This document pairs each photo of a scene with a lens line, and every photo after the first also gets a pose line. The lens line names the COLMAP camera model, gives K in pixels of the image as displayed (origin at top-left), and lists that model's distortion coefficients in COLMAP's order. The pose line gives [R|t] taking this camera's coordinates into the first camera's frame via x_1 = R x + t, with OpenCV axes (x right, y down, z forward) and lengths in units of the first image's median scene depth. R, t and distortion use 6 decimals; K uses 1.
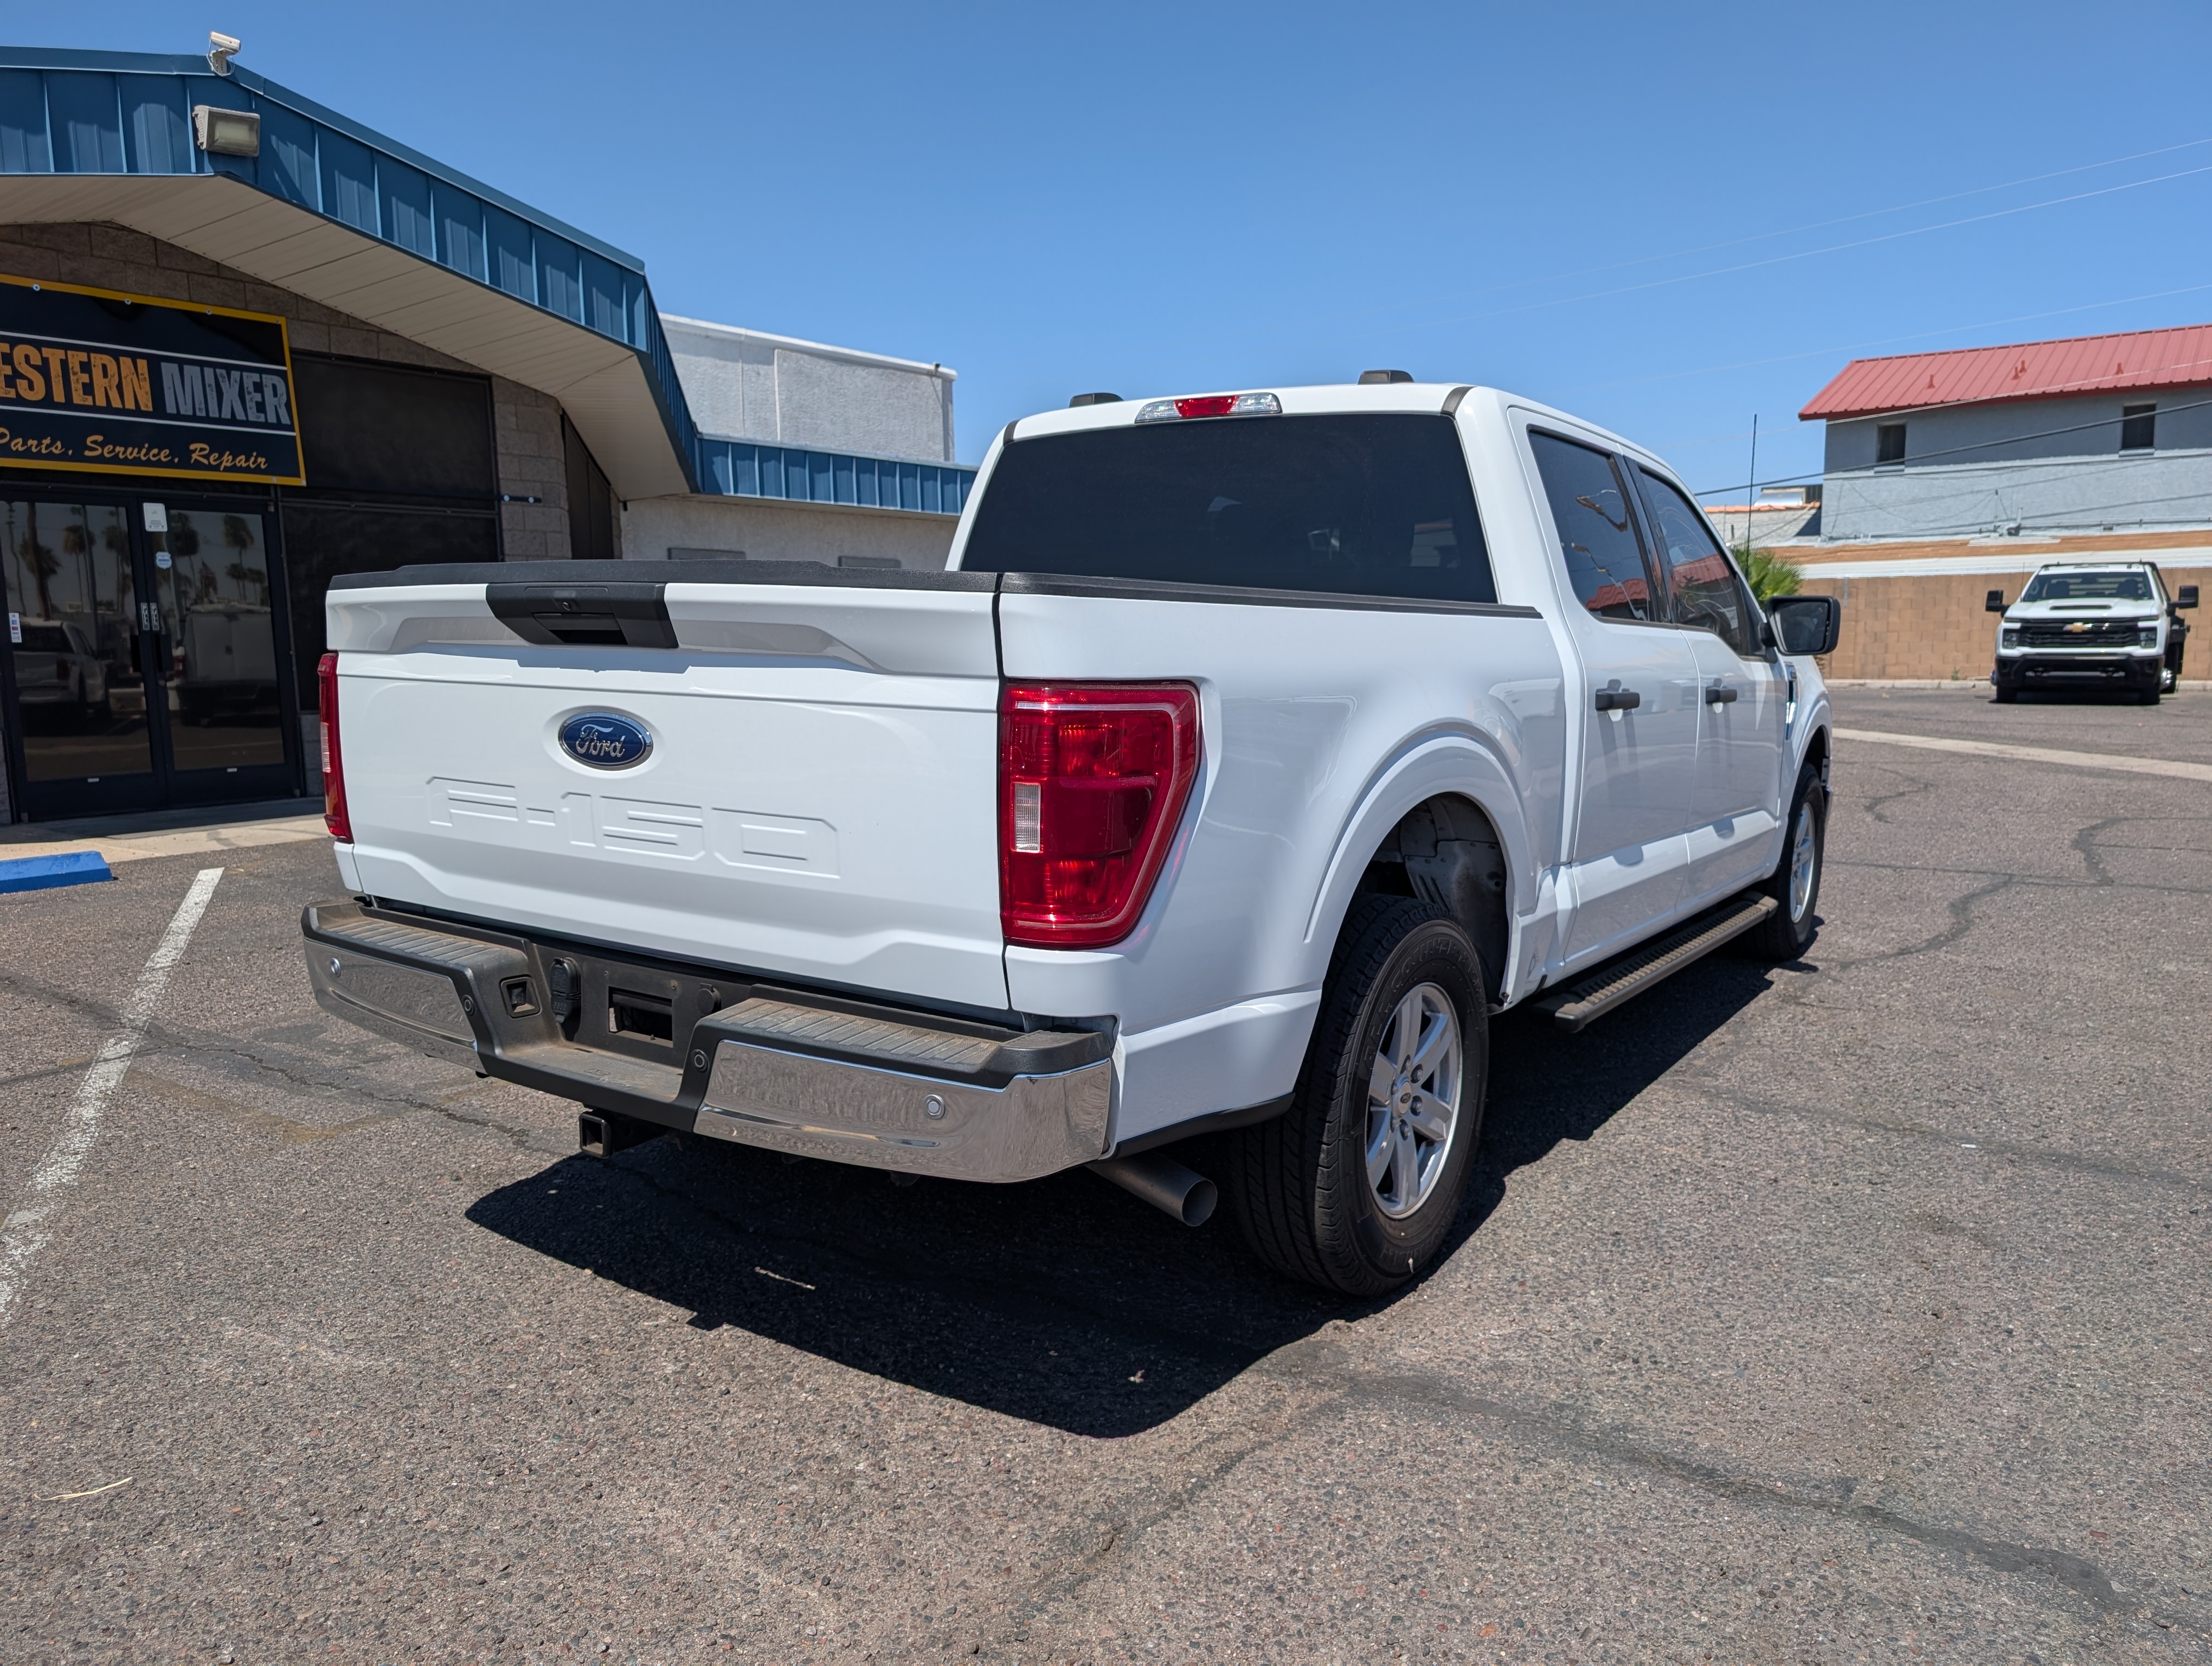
lens RADIAL K [[1615.2, 0, 1110.2], [0, 1615.2, 850.6], [0, 0, 1]] dist [0.026794, -0.025218]
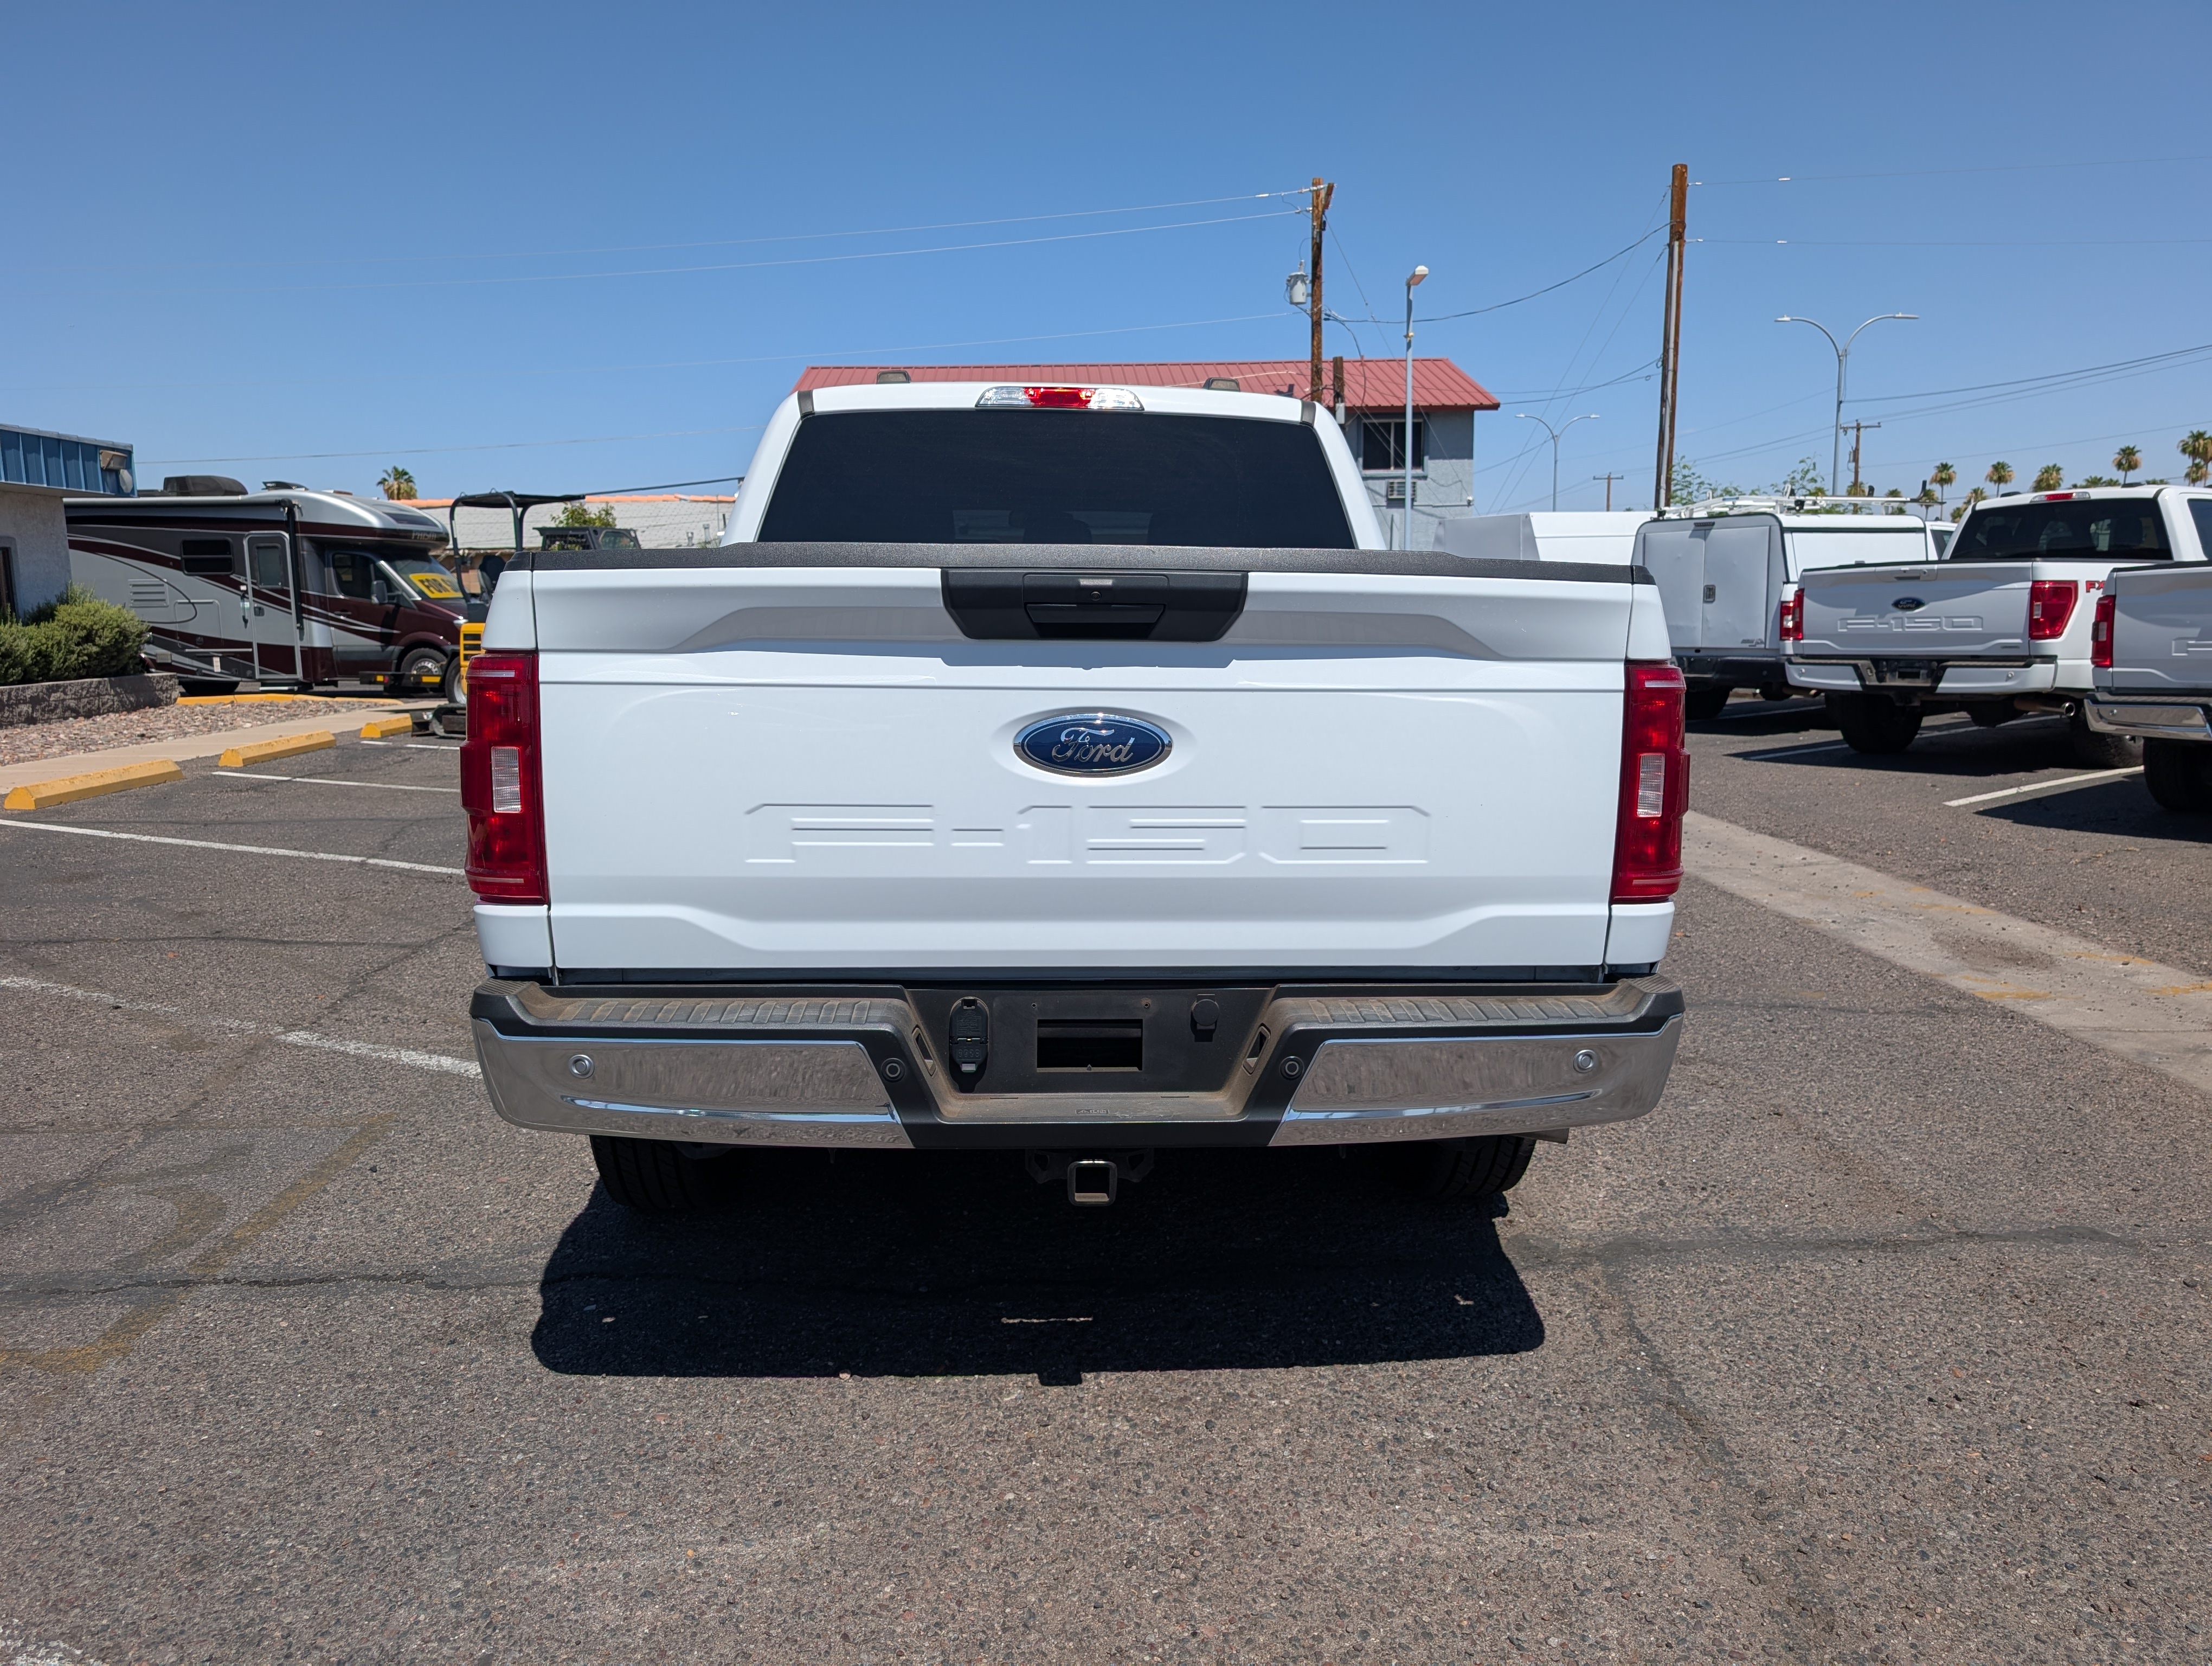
lens RADIAL K [[1617.5, 0, 1123.6], [0, 1617.5, 827.3], [0, 0, 1]] dist [0.016032, -0.009763]
pose [[0.788351, -0.083518, 0.609531, -0.528117], [0.086225, 0.995963, 0.024946, -0.026562], [-0.609154, 0.032891, 0.792370, 0.172144]]
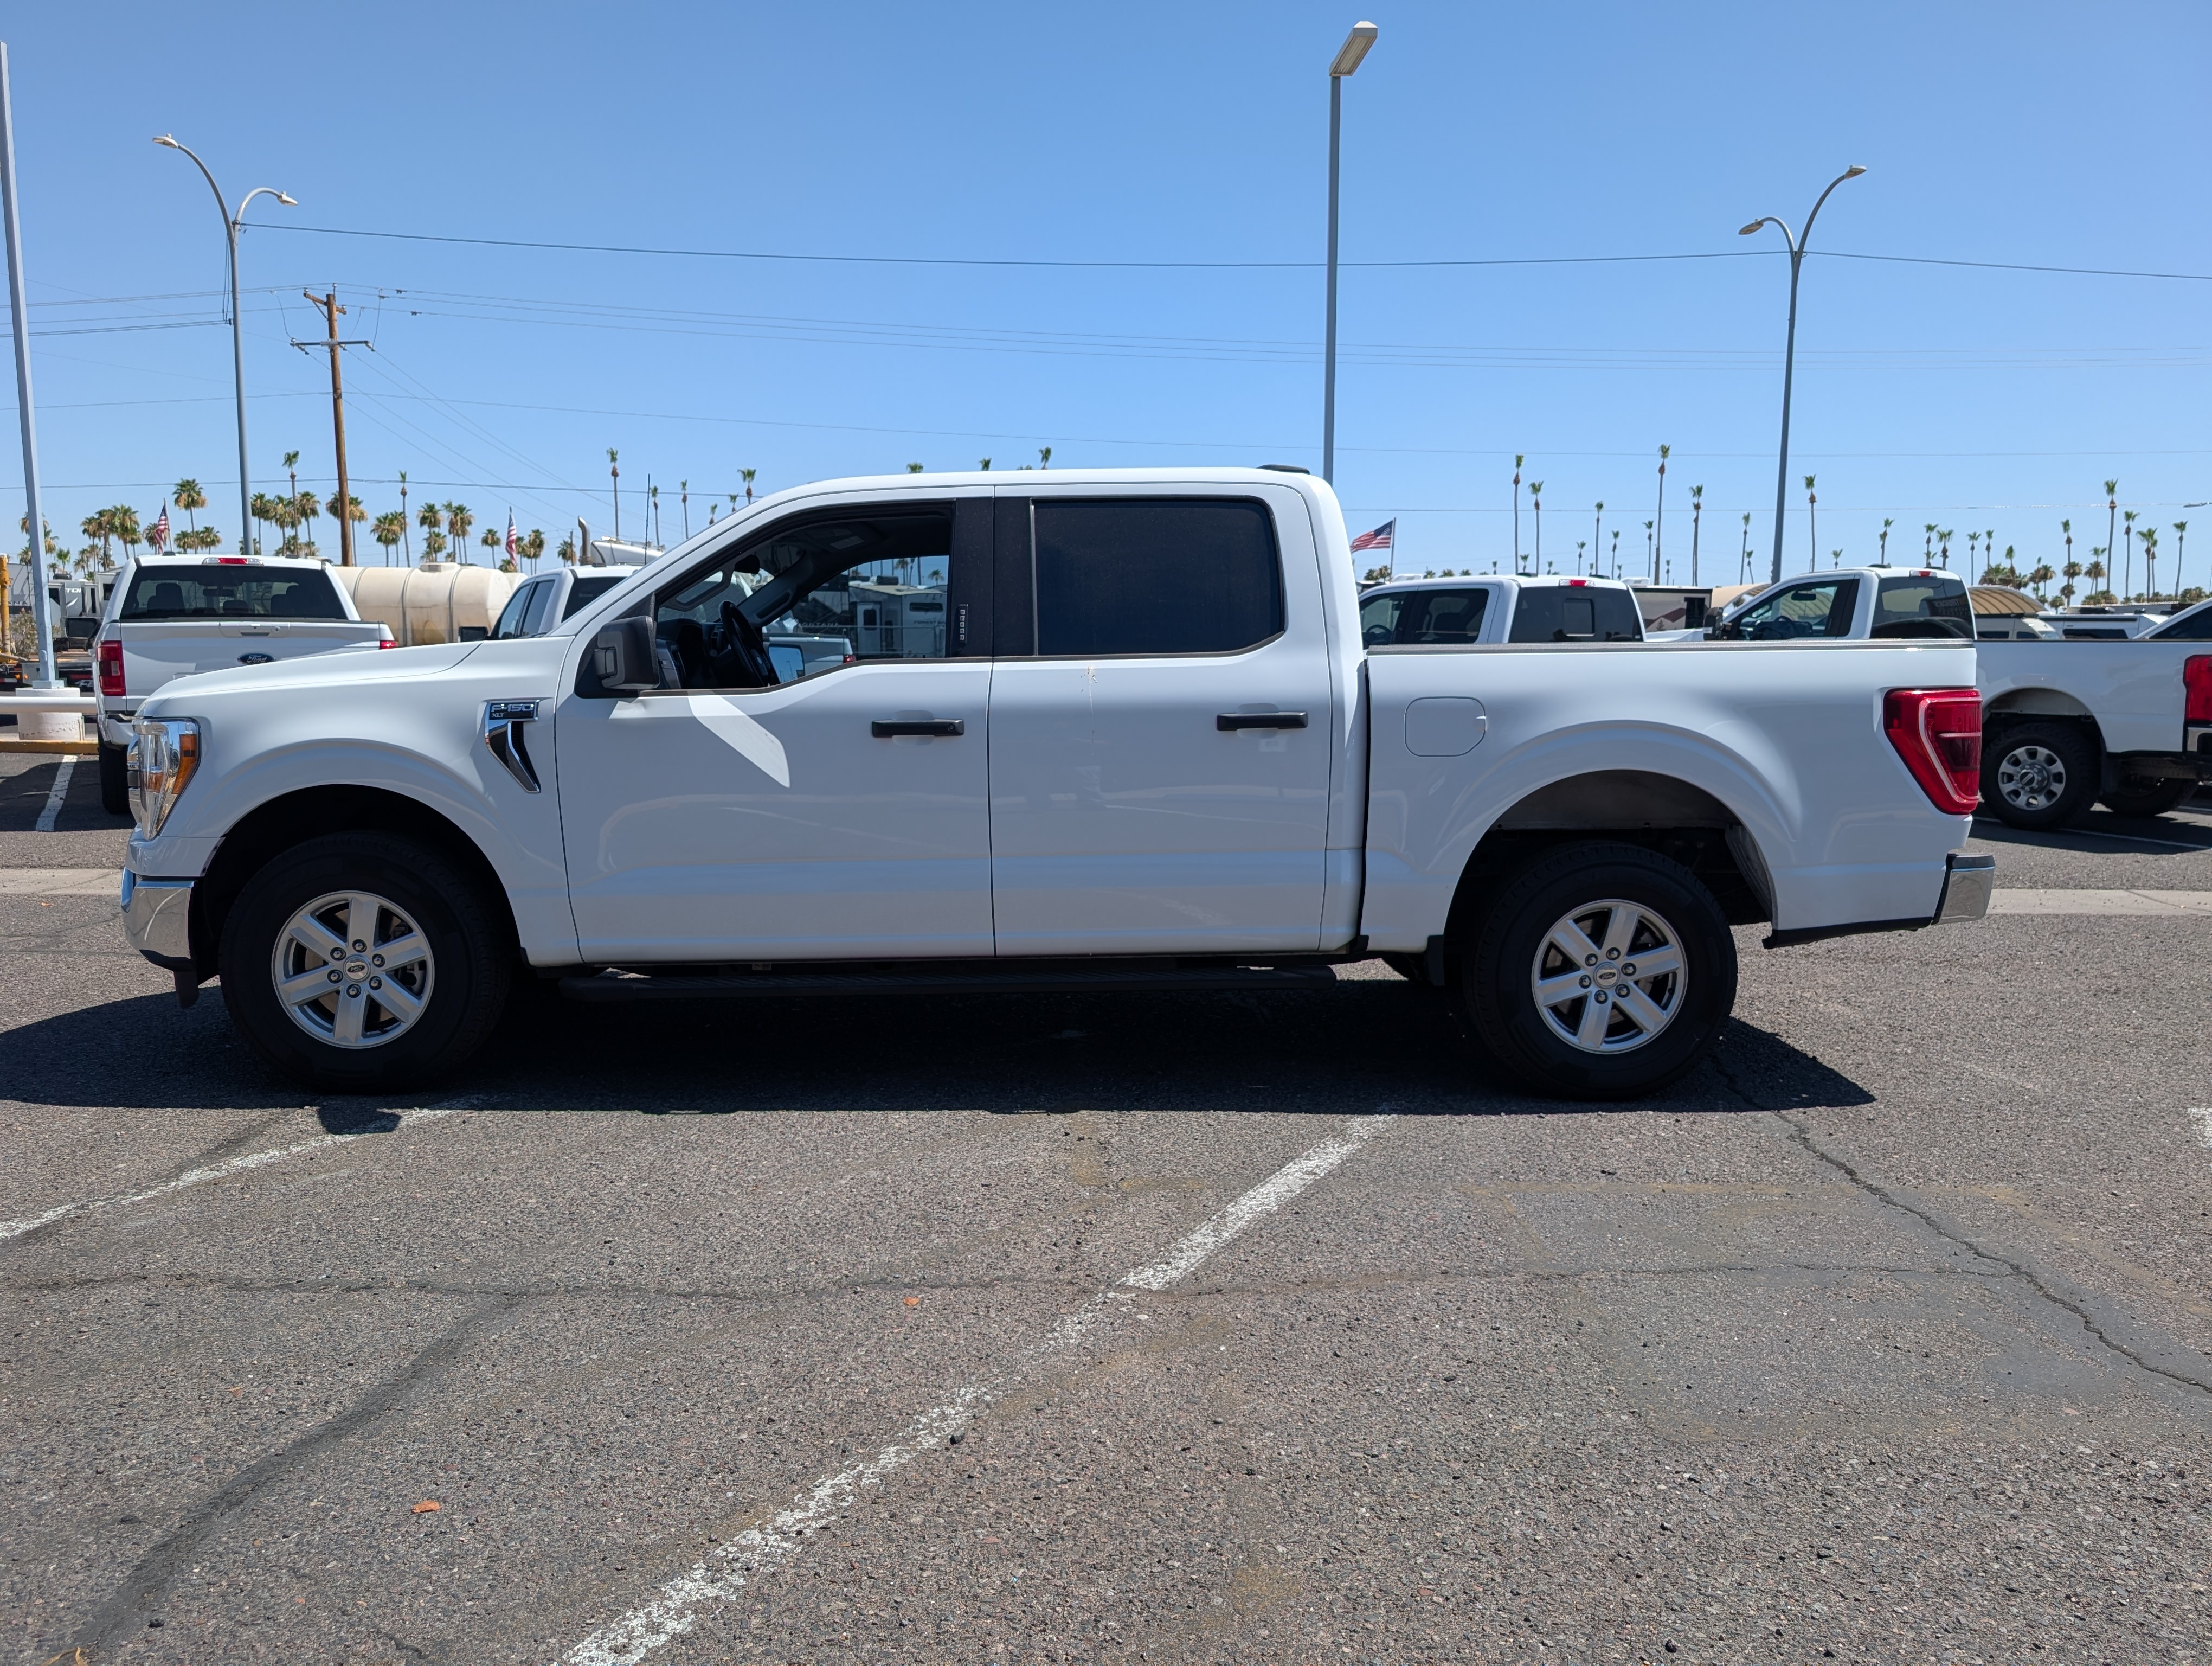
lens RADIAL K [[1607.0, 0, 1111.8], [0, 1607.0, 826.4], [0, 0, 1]] dist [0.013675, -0.007350]
pose [[-0.594060, -0.081197, 0.800312, -0.900983], [0.104755, 0.978612, 0.177045, -0.257696], [-0.797570, 0.189012, -0.572849, 1.867335]]
